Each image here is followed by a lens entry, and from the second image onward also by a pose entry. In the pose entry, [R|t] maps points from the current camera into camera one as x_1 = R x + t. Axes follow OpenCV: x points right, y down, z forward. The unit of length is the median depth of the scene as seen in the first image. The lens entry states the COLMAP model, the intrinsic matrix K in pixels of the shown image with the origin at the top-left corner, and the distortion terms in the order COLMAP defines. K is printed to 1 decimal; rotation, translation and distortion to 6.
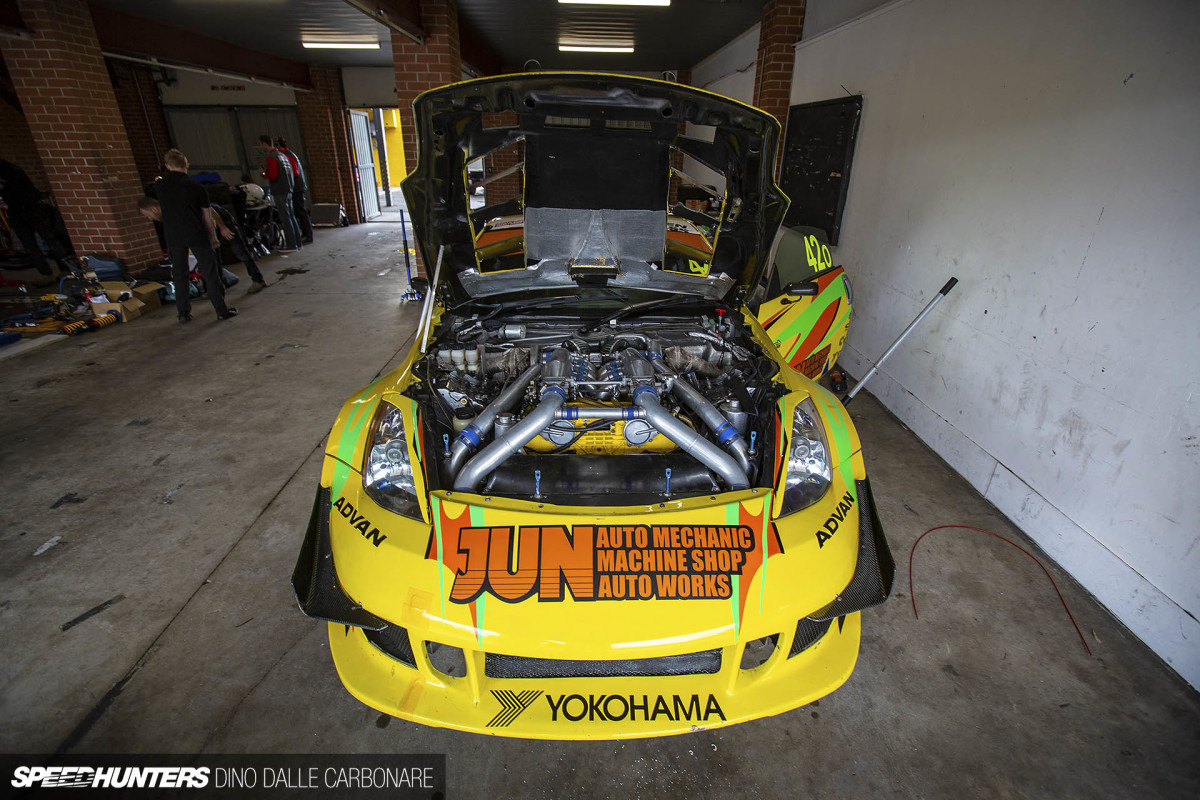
lens RADIAL K [[584.6, 0, 600.0], [0, 584.6, 400.0], [0, 0, 1]] dist [-0.000499, 0.000014]
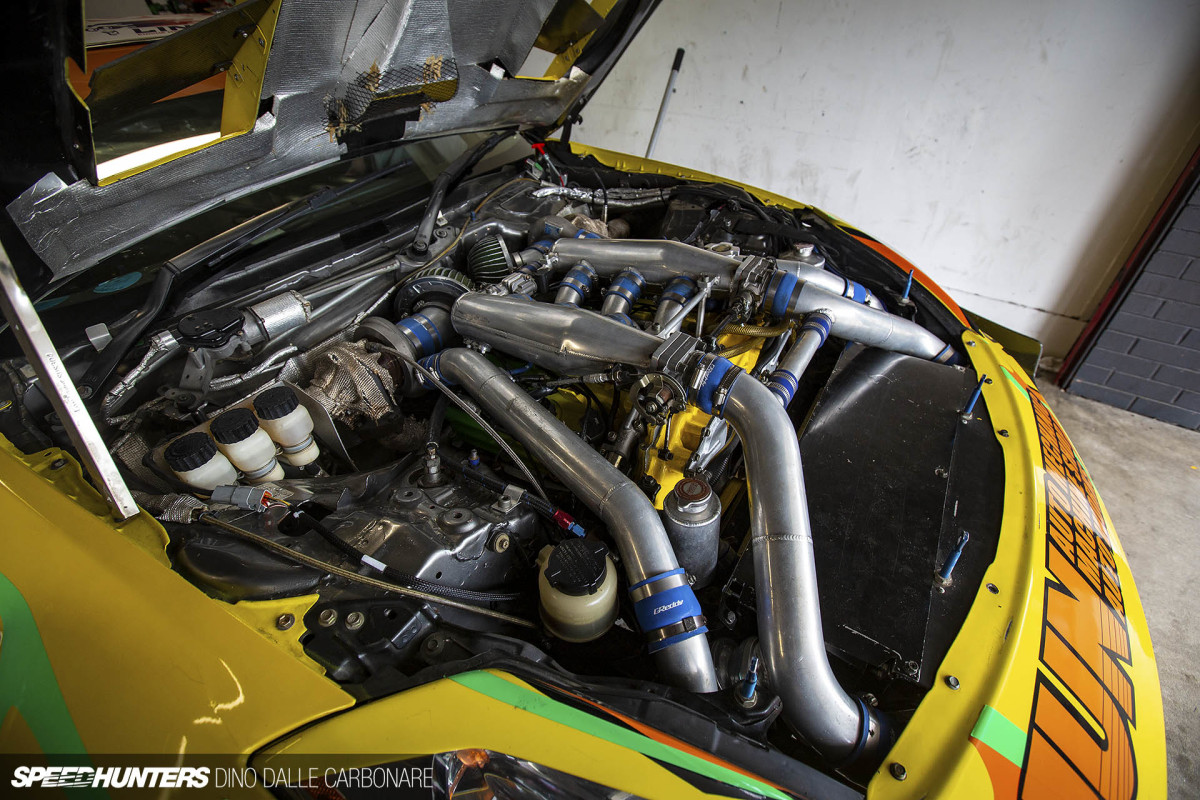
lens RADIAL K [[537.8, 0, 600.0], [0, 537.8, 400.0], [0, 0, 1]] dist [-0.012327, -0.000106]
pose [[0.558112, -0.532842, 0.636074, -0.284417], [0.353438, 0.846212, 0.398757, -0.136914], [-0.750728, 0.002262, 0.660607, 0.612427]]
